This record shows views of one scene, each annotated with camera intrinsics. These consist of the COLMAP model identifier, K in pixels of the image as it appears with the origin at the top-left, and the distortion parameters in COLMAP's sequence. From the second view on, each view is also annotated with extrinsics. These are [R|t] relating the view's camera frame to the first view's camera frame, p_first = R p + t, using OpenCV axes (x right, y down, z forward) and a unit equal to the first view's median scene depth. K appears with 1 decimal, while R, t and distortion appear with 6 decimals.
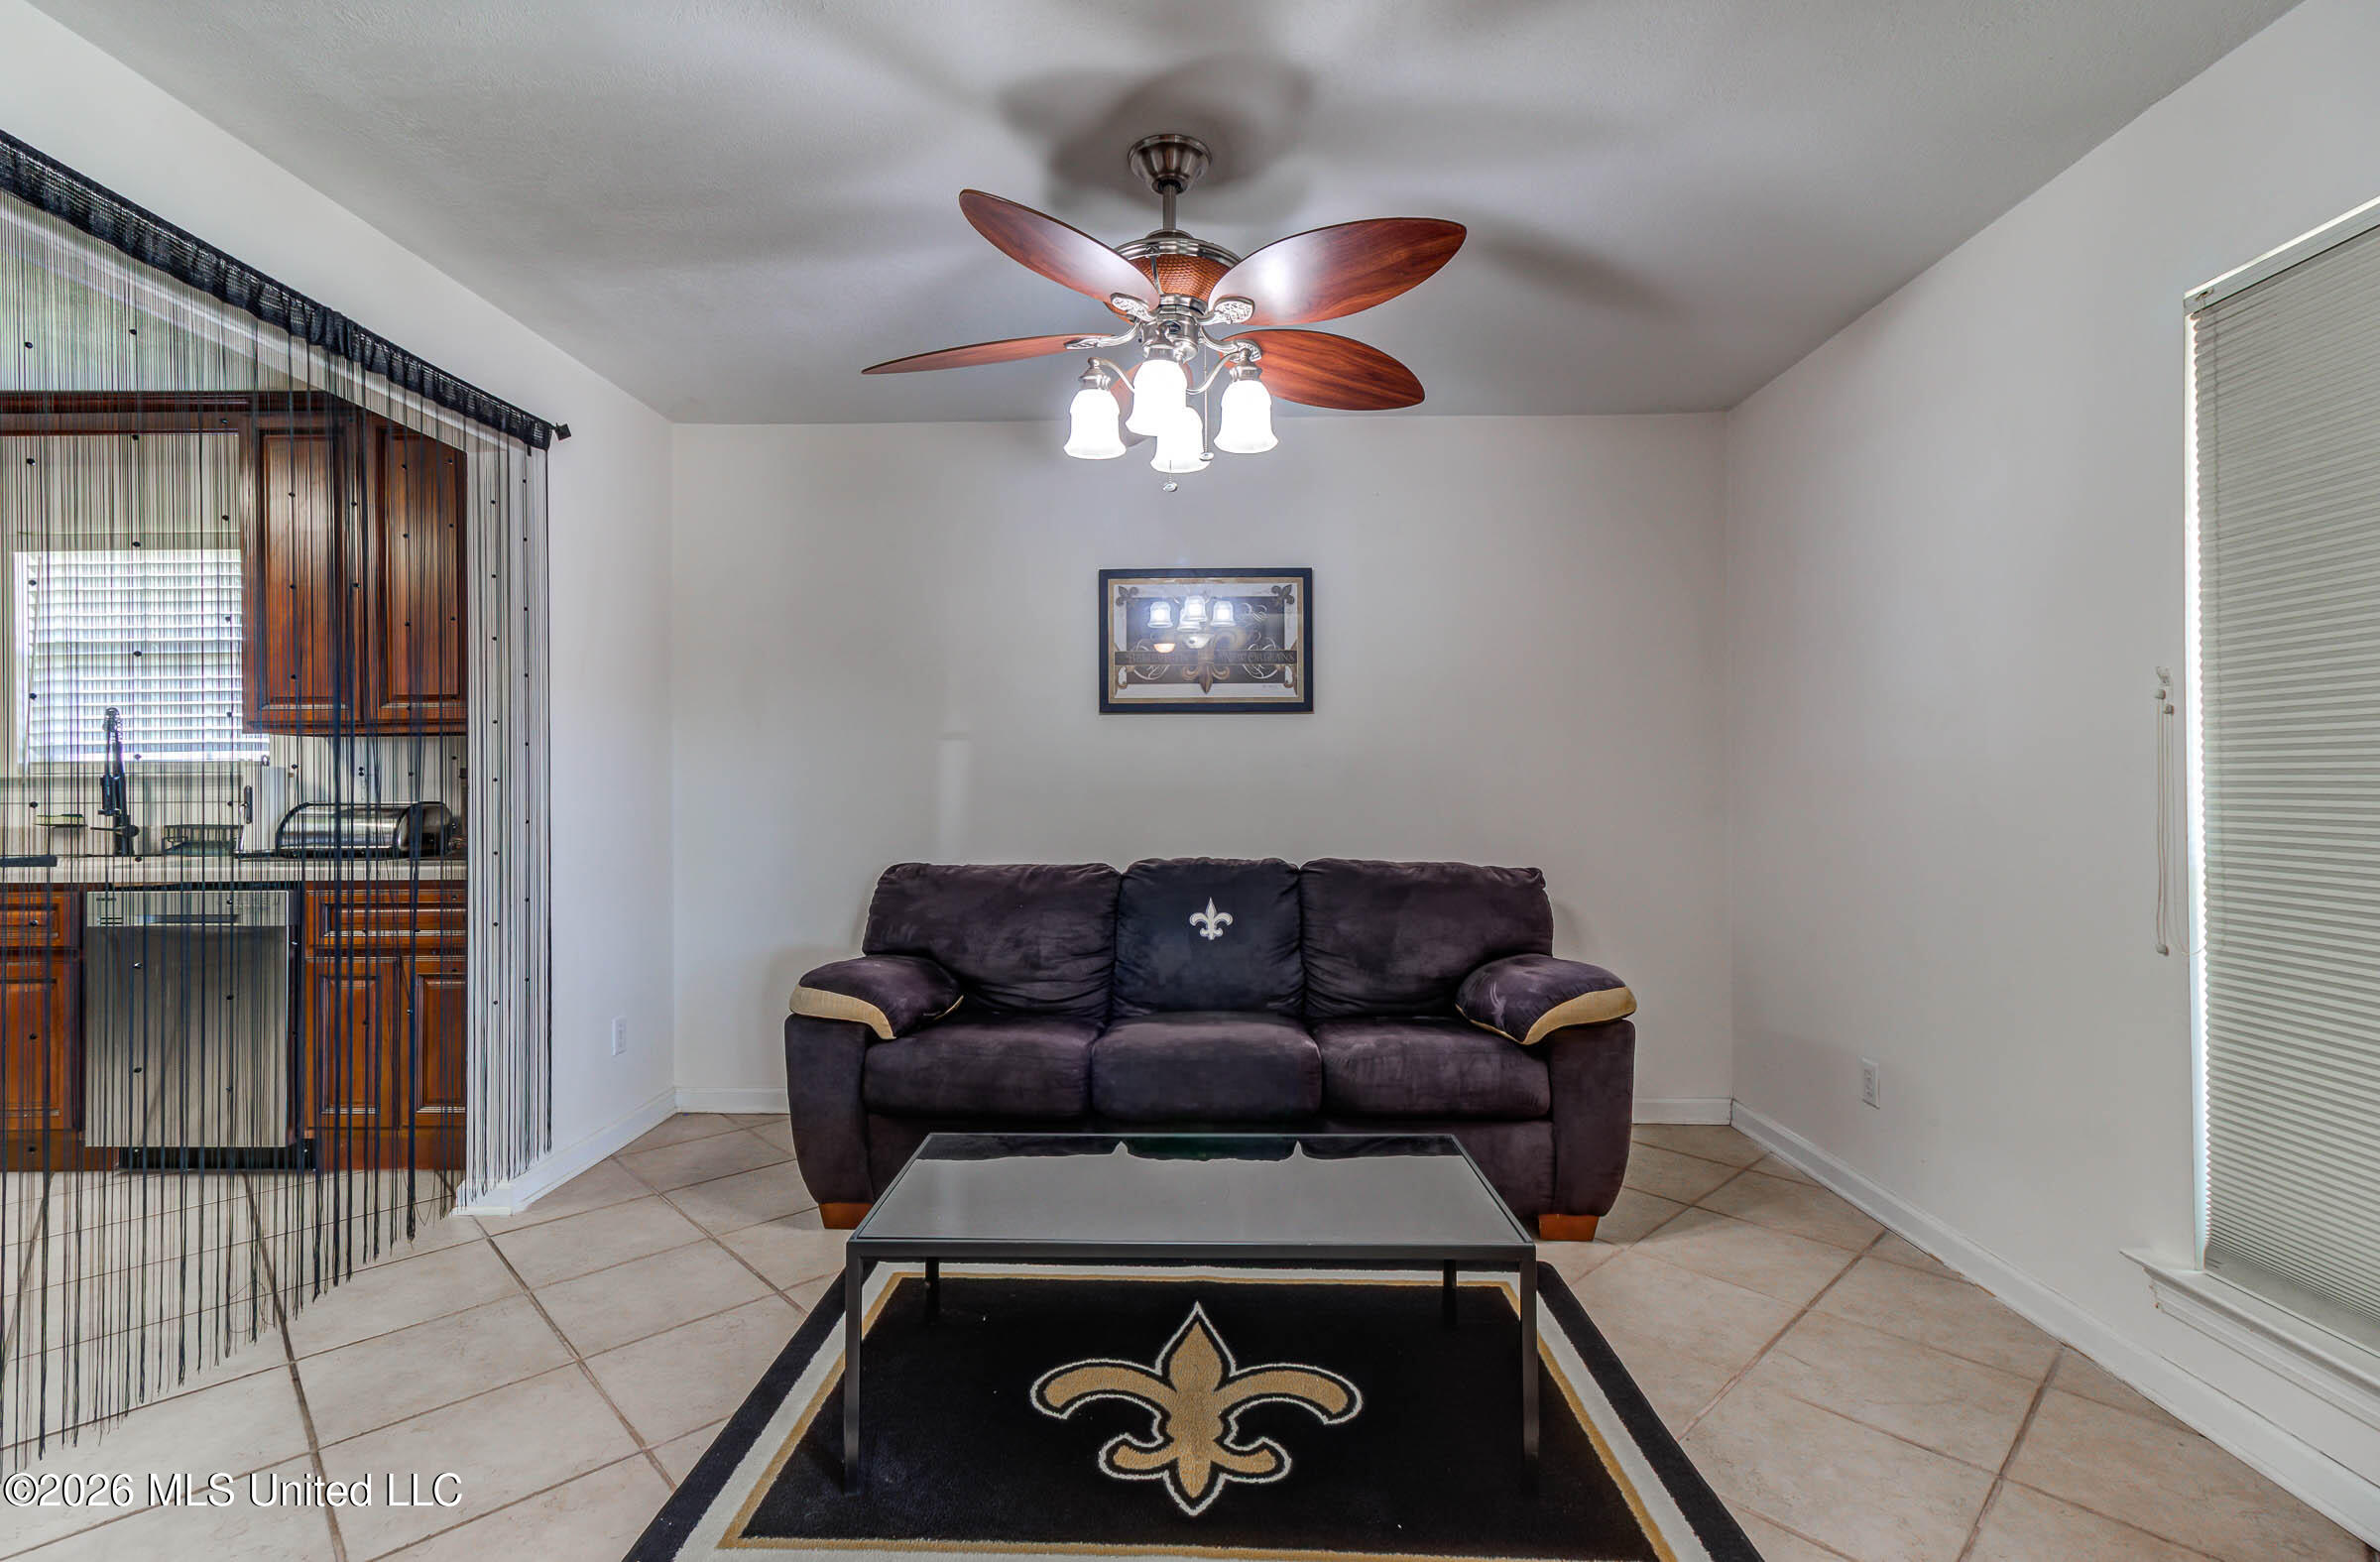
lens RADIAL K [[1093.3, 0, 1183.8], [0, 1093.3, 774.0], [0, 0, 1]] dist [0.022093, 0.000325]
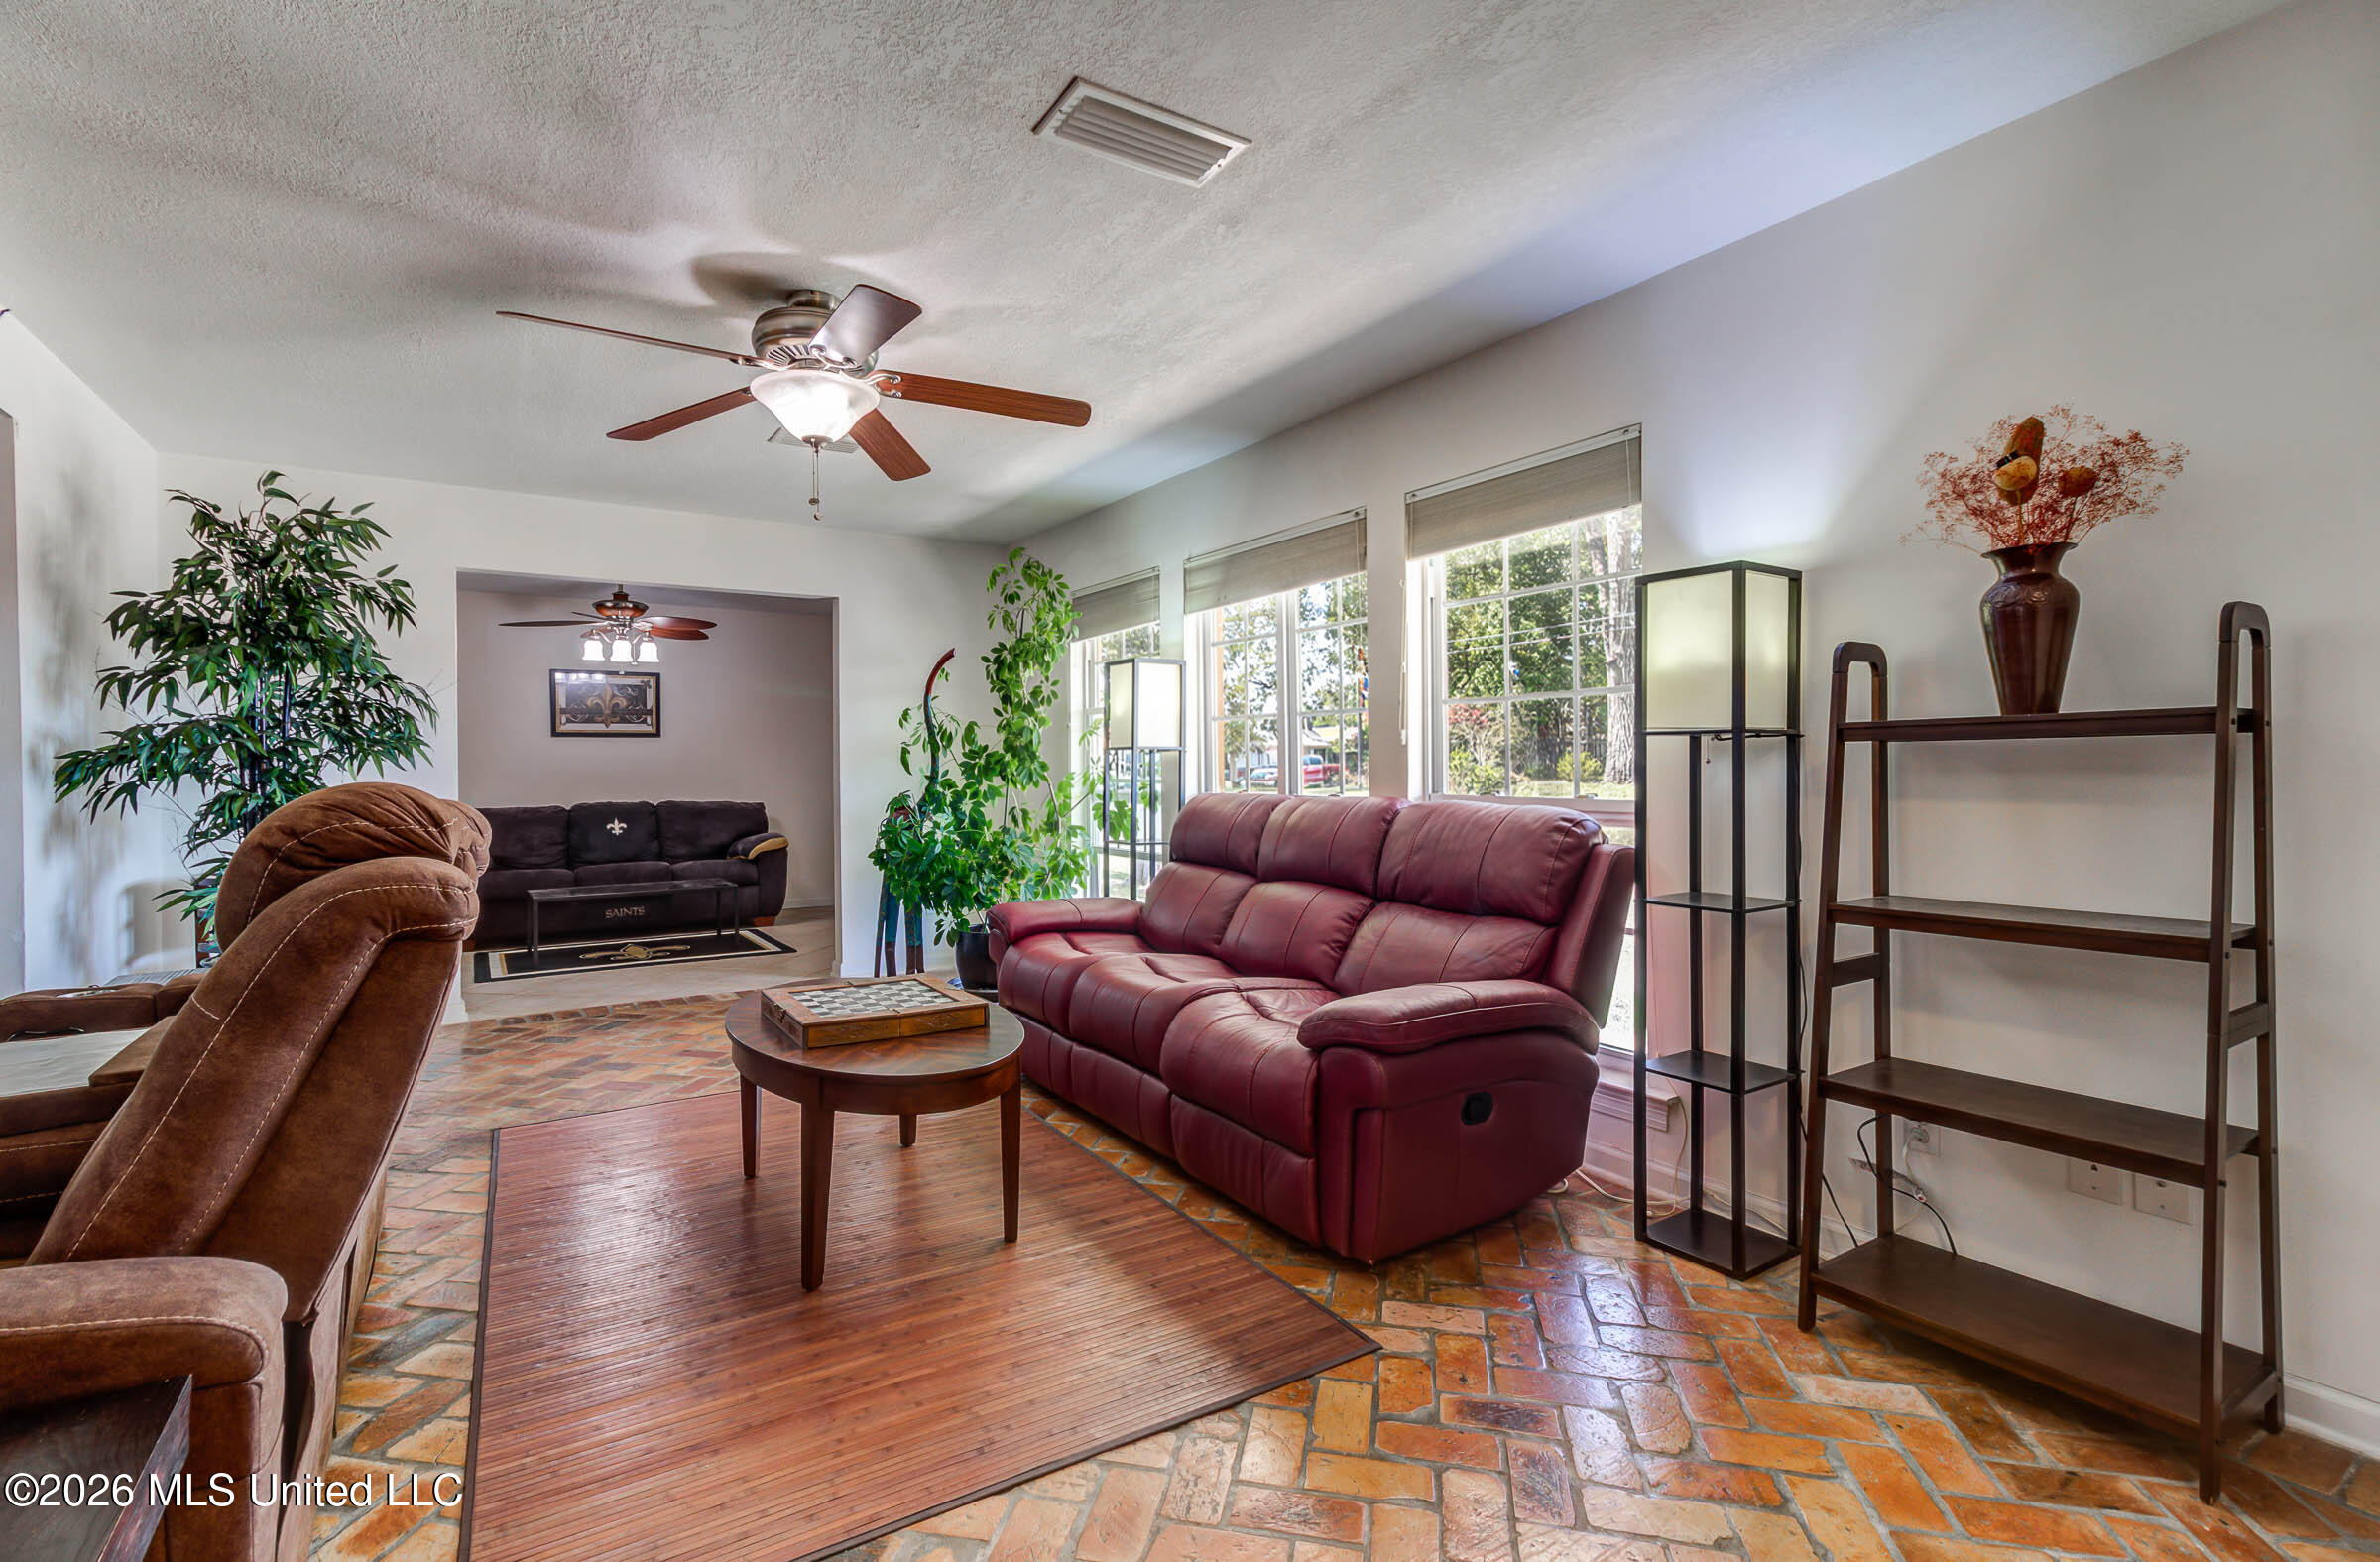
lens RADIAL K [[1093.3, 0, 1165.2], [0, 1093.3, 773.1], [0, 0, 1]] dist [0.022093, 0.000325]
pose [[0.832192, -0.005072, 0.554465, -0.305336], [0.001636, 0.999976, 0.006691, 0.003727], [-0.554485, -0.004661, 0.832180, -1.630963]]
